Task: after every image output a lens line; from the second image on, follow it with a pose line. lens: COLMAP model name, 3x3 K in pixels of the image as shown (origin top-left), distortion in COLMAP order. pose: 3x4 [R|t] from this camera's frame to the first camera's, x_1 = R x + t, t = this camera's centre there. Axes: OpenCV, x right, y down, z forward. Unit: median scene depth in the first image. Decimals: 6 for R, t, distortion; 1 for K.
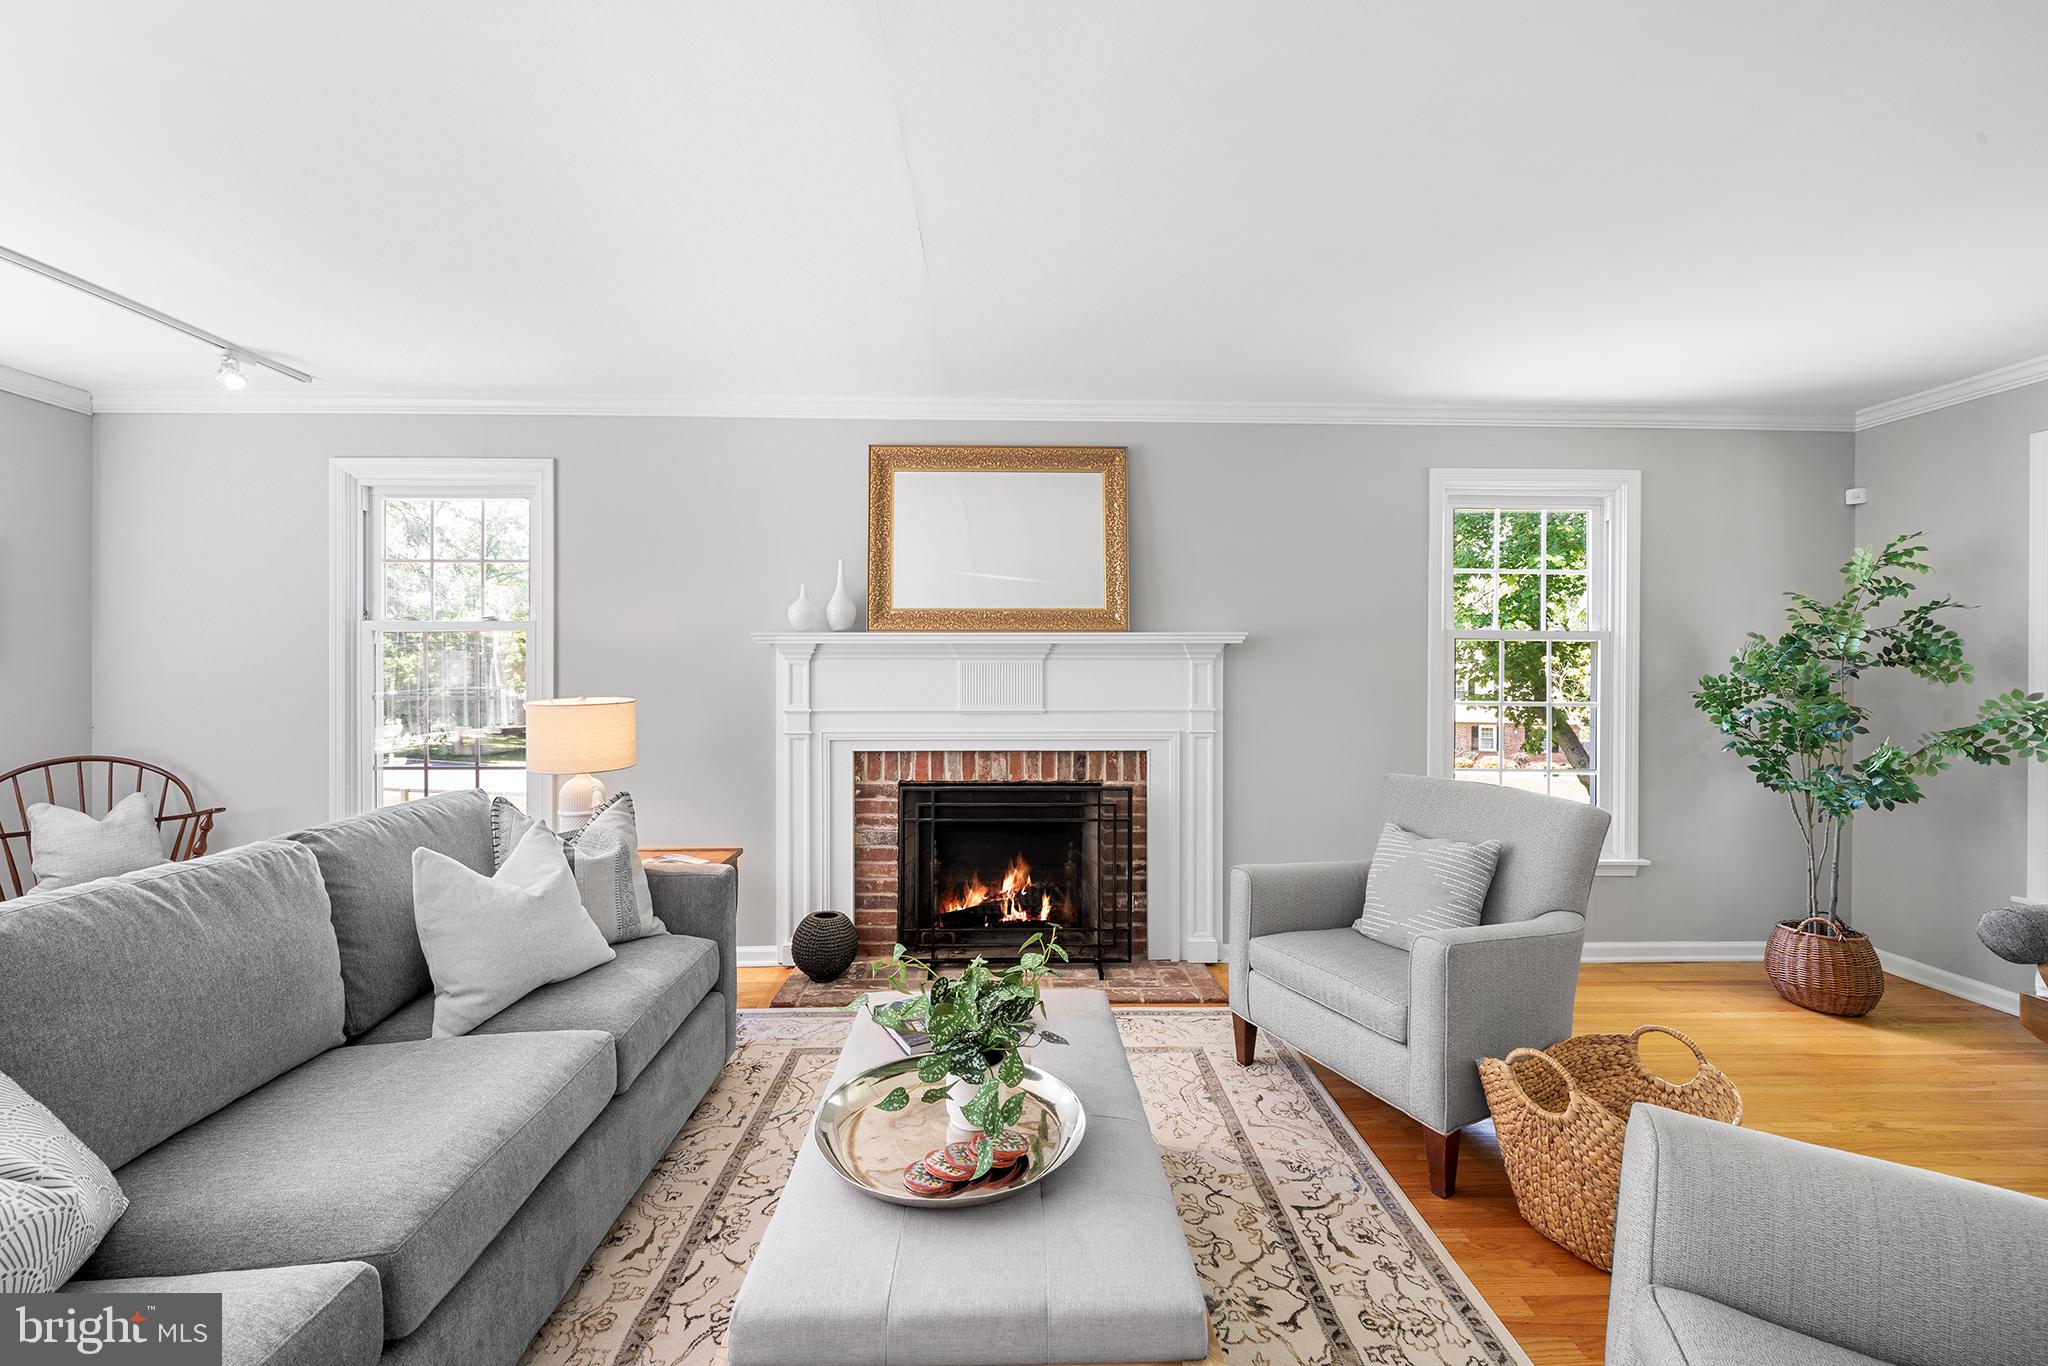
lens RADIAL K [[817.7, 0, 1023.2], [0, 817.7, 668.4], [0, 0, 1]] dist [-0.001557, -0.000174]
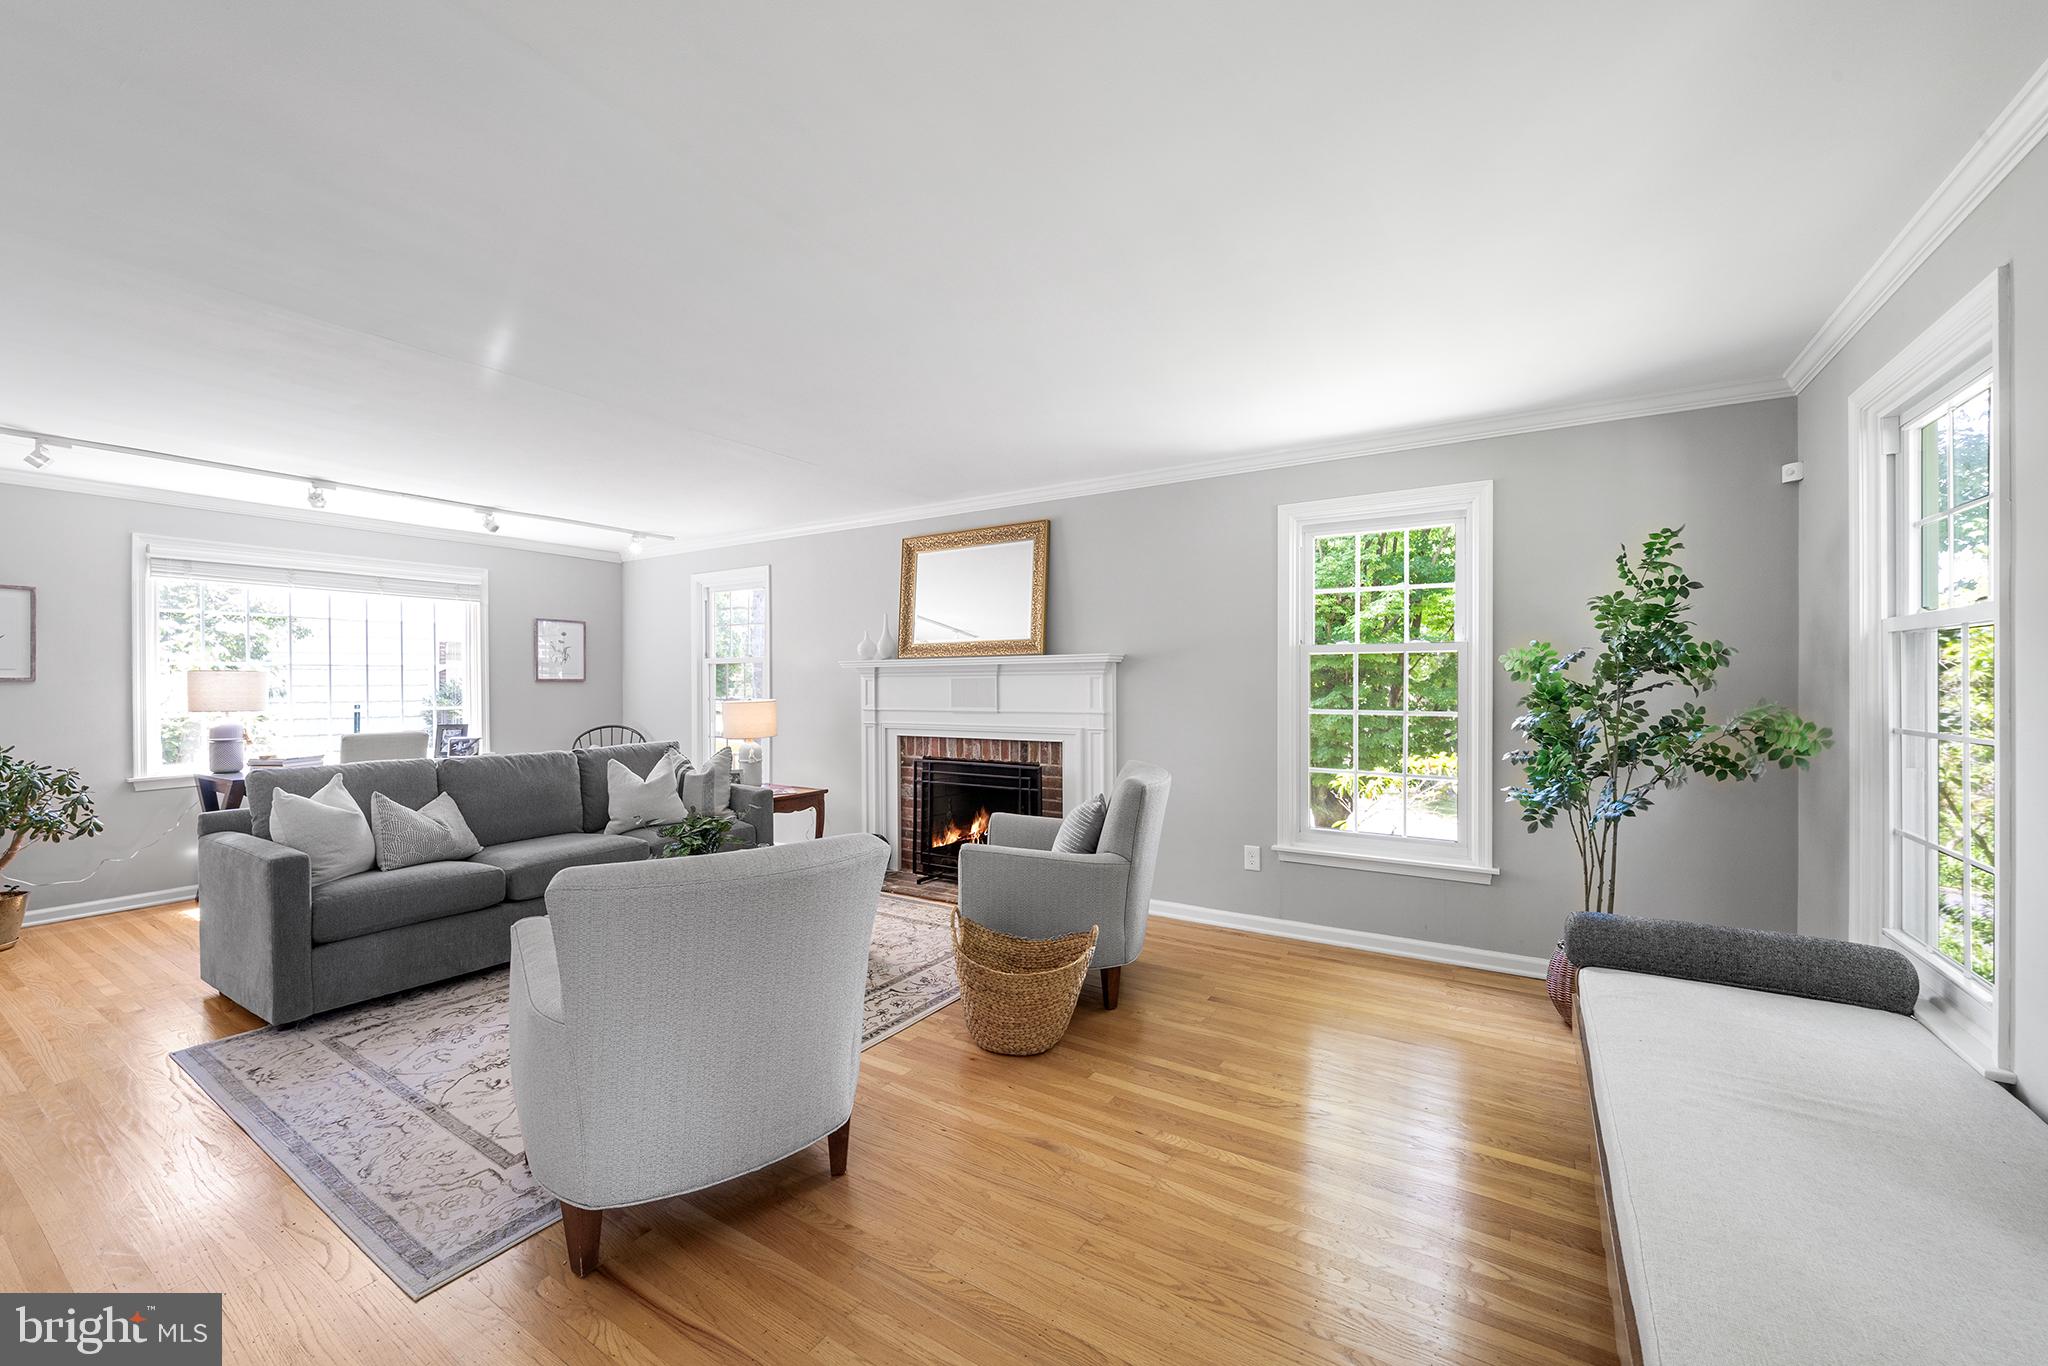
lens RADIAL K [[817.7, 0, 1018.0], [0, 817.7, 687.3], [0, 0, 1]] dist [-0.001557, -0.000174]
pose [[0.825762, -0.002283, -0.564015, 0.854158], [0.004341, 0.999988, 0.002307, 0.006634], [0.564003, -0.004354, 0.825761, -0.157985]]
